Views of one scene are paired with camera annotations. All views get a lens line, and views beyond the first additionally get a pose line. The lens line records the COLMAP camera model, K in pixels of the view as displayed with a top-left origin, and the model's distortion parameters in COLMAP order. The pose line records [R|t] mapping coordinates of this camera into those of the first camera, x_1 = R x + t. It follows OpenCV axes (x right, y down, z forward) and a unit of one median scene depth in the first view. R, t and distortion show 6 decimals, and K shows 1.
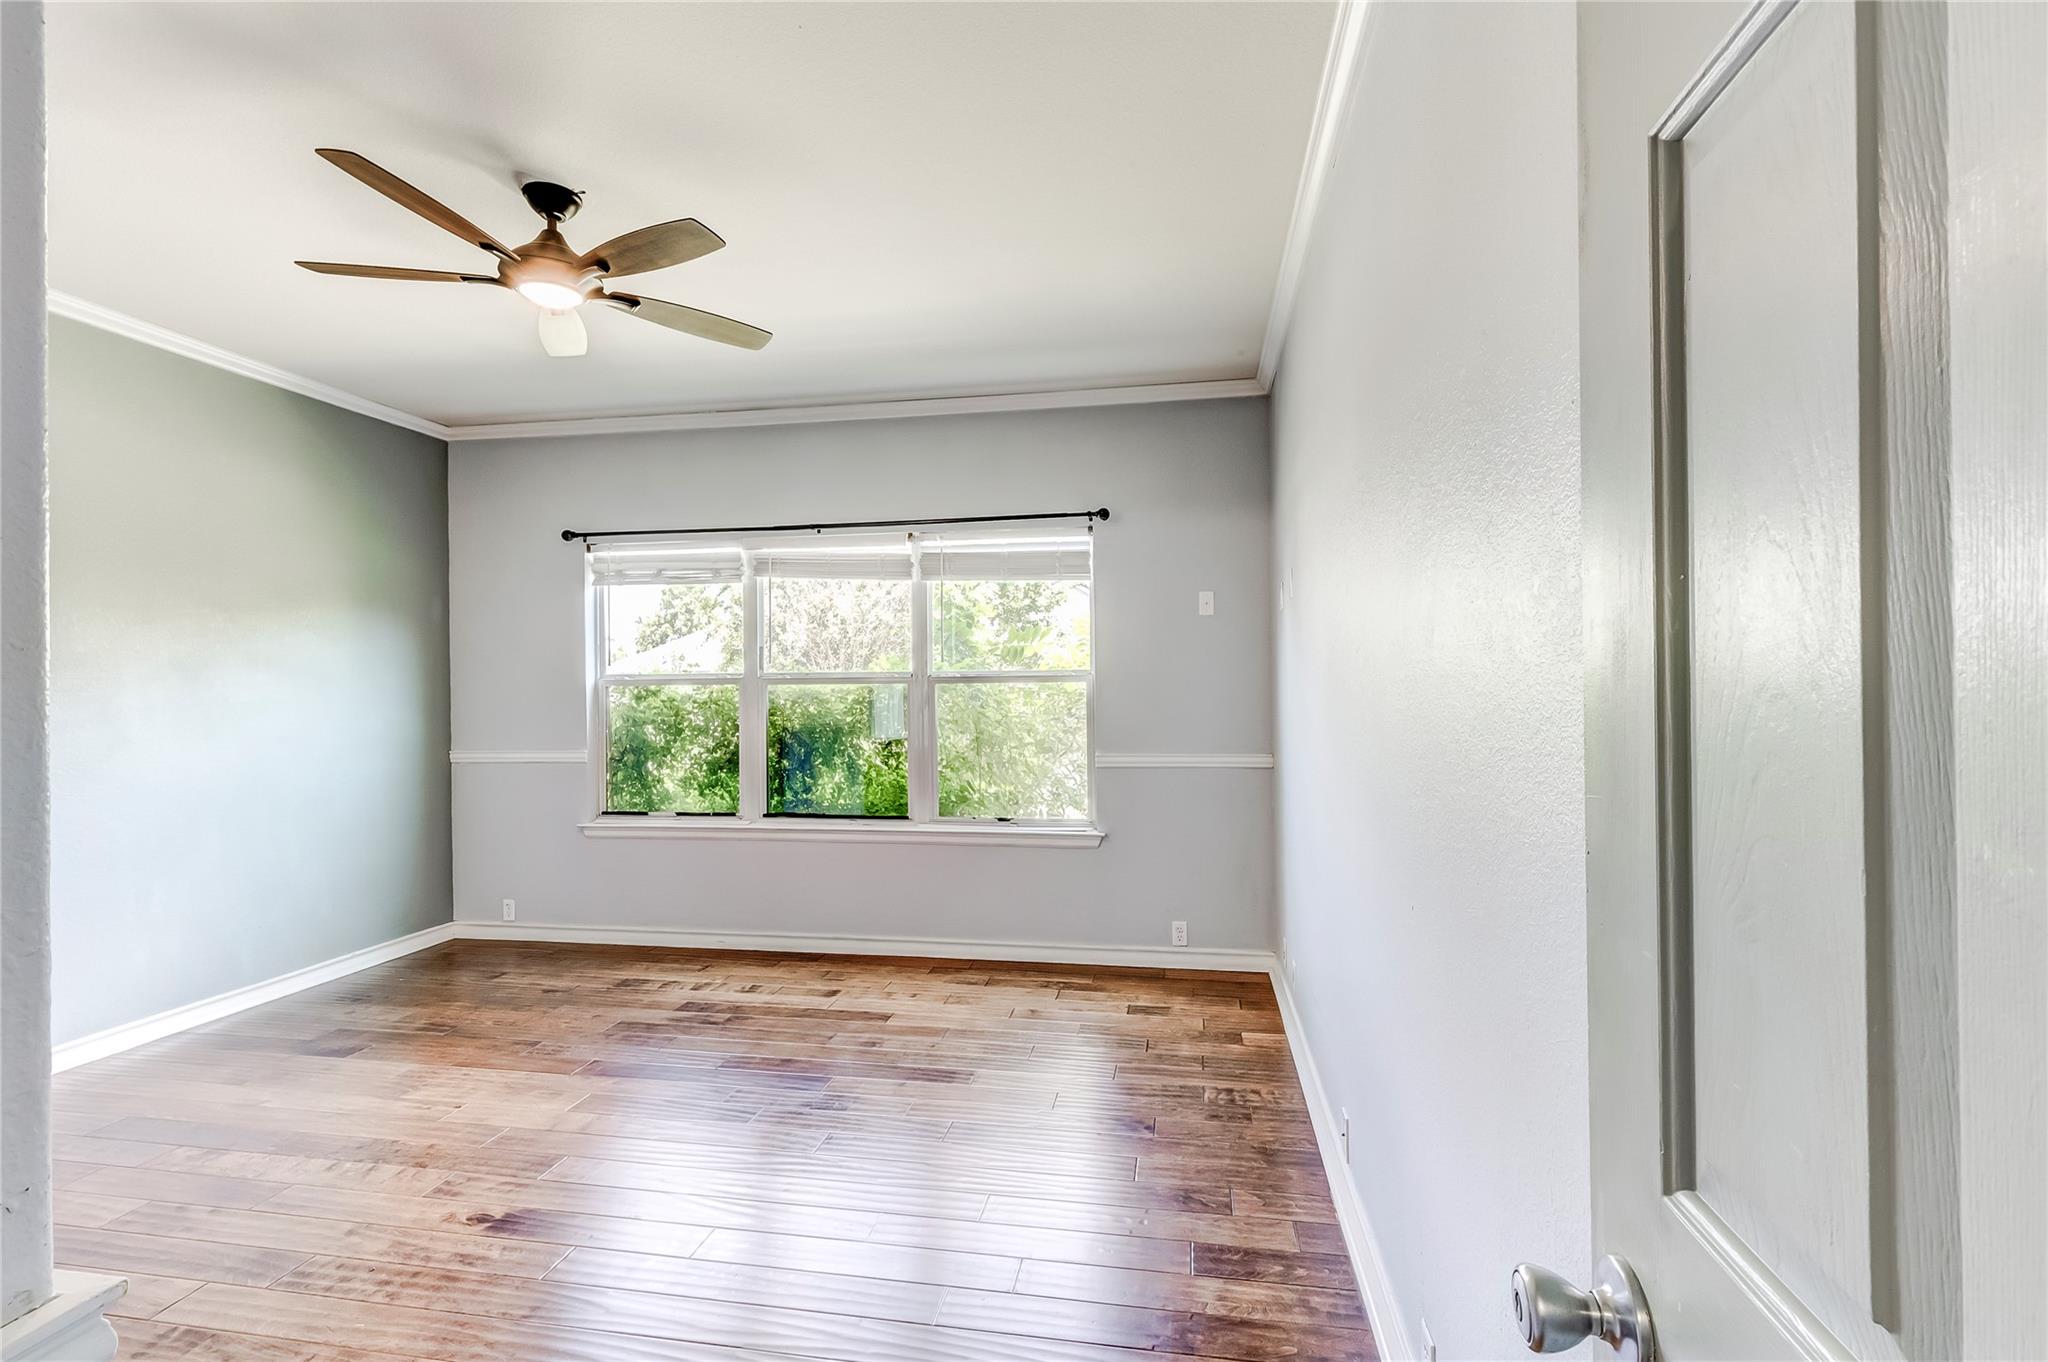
lens RADIAL K [[928.5, 0, 1035.2], [0, 928.5, 685.8], [0, 0, 1]] dist [0.006690, -0.002078]
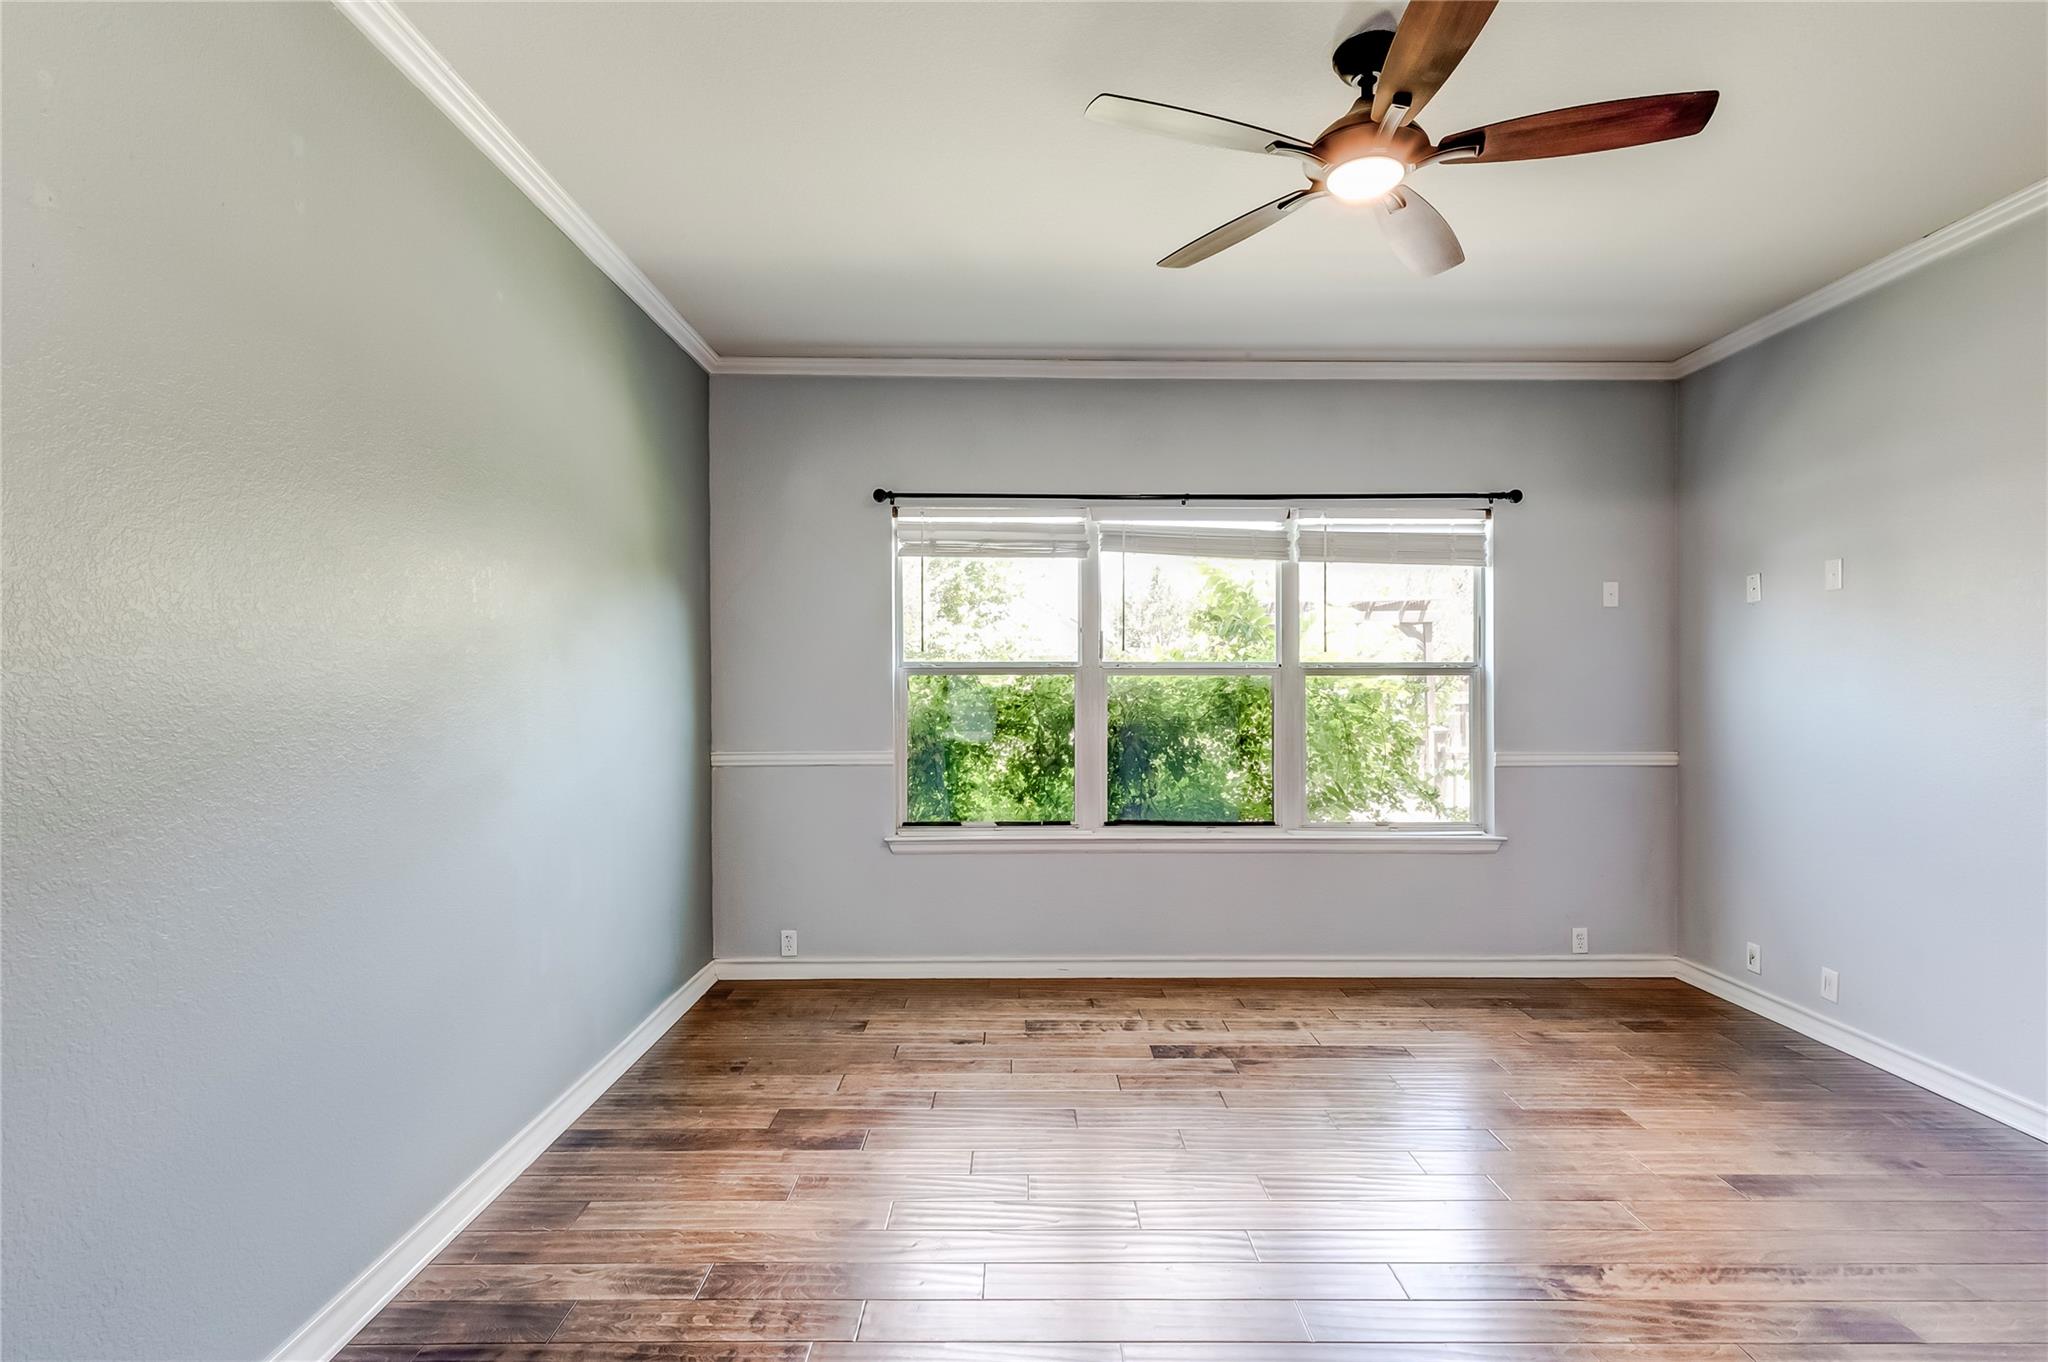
lens RADIAL K [[928.5, 0, 1026.1], [0, 928.5, 691.4], [0, 0, 1]] dist [0.006690, -0.002078]
pose [[0.983727, 0.005541, 0.179583, -0.556877], [-0.008663, 0.999825, 0.016604, 0.000002], [-0.179460, -0.017890, 0.983603, 0.159982]]
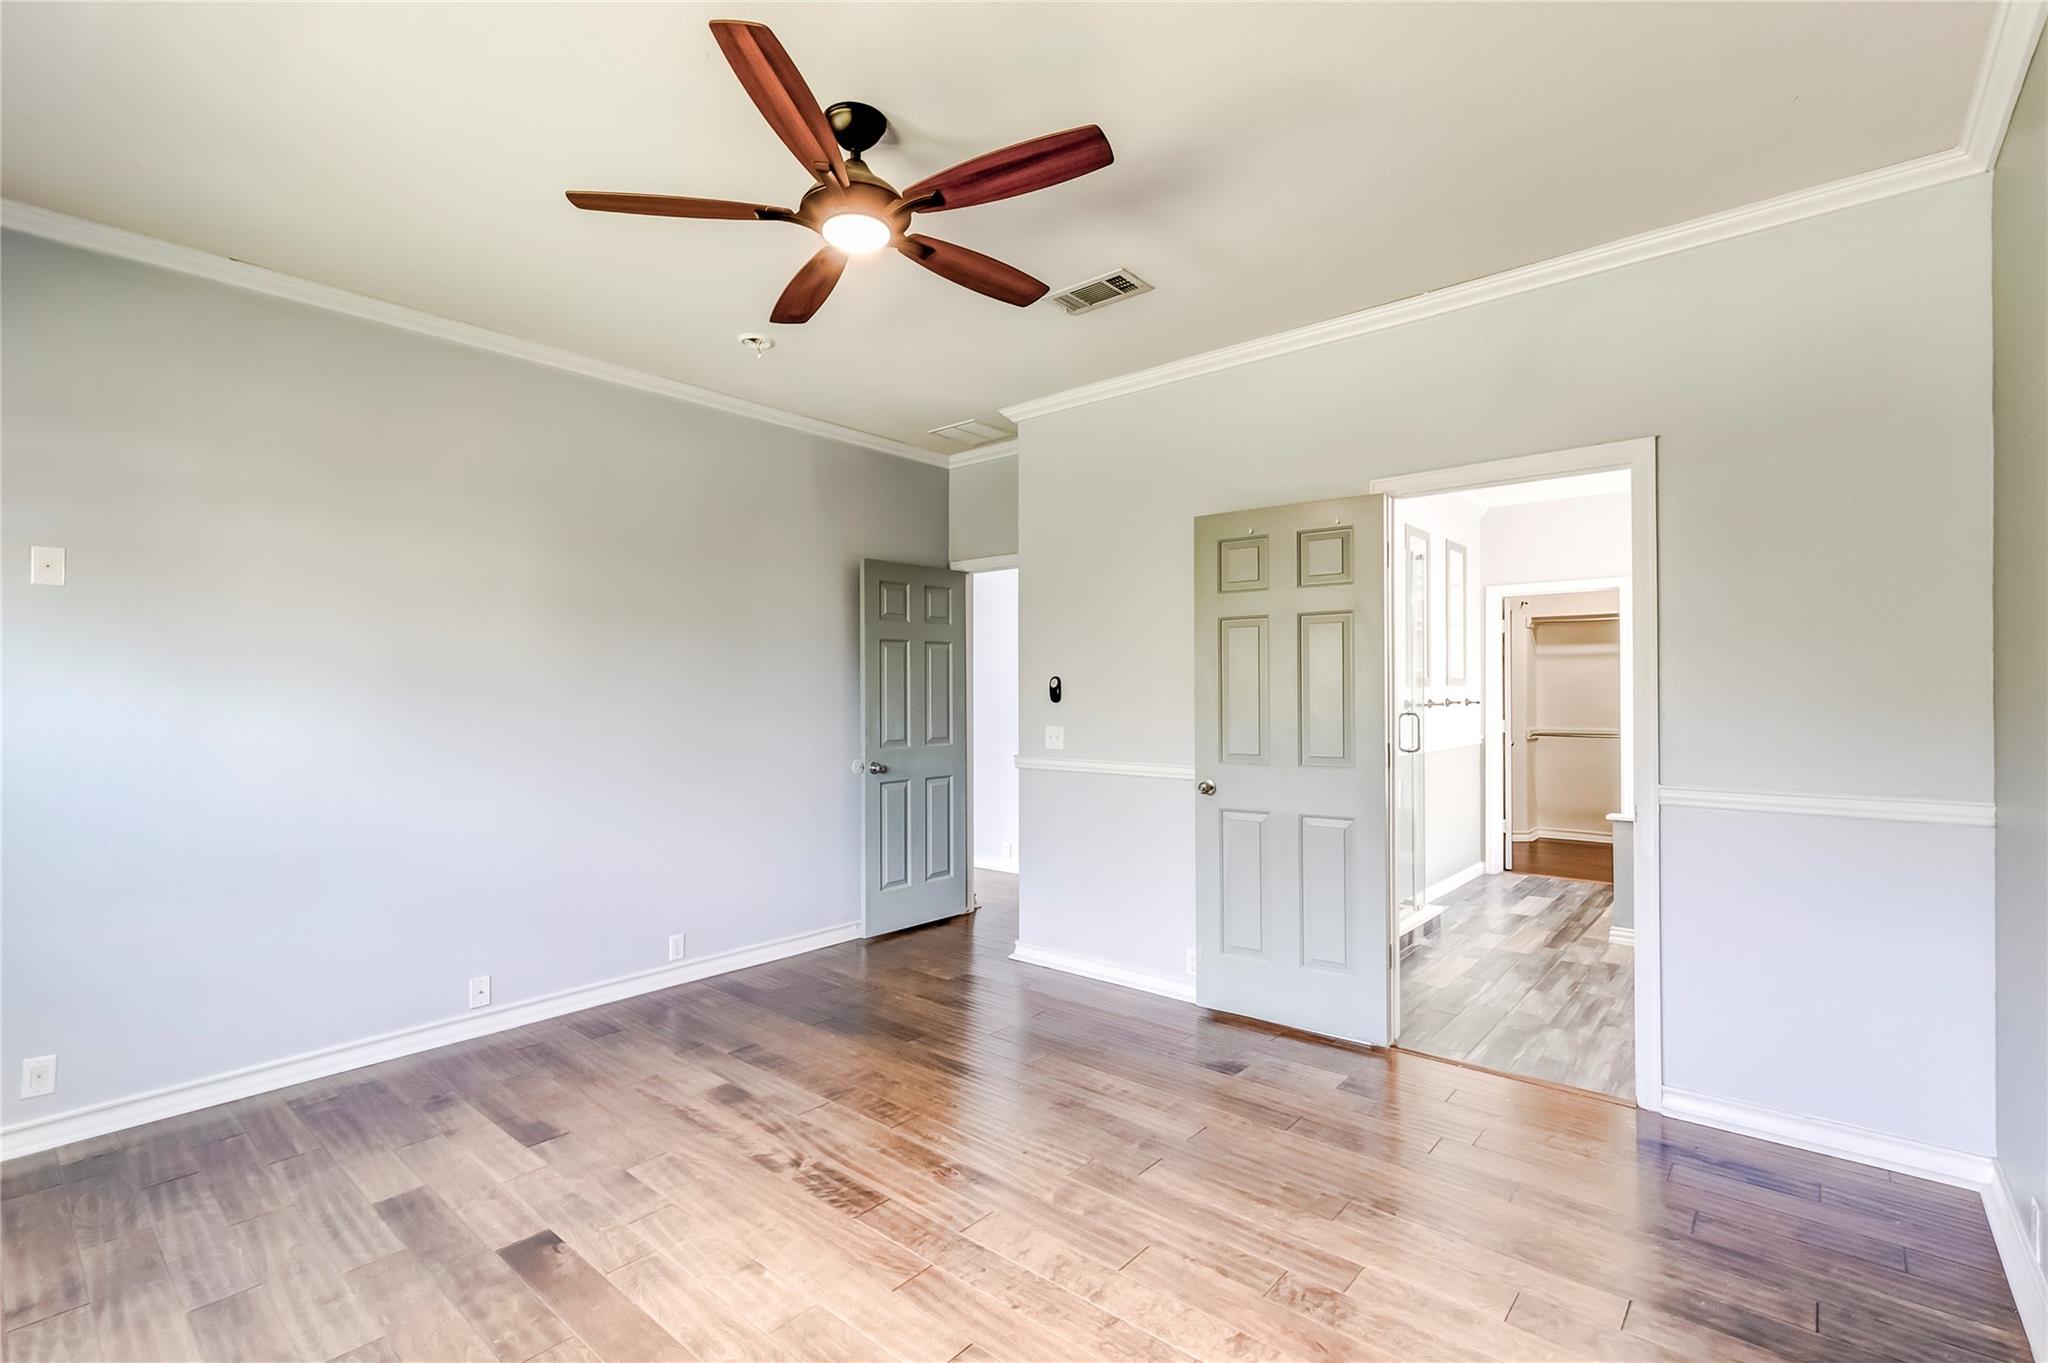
lens RADIAL K [[928.5, 0, 1026.6], [0, 928.5, 689.1], [0, 0, 1]] dist [0.006690, -0.002078]
pose [[-0.861774, 0.013728, 0.507107, -0.662210], [0.006965, 0.999860, -0.015231, 0.007746], [-0.507245, -0.009593, -0.861748, 1.160298]]
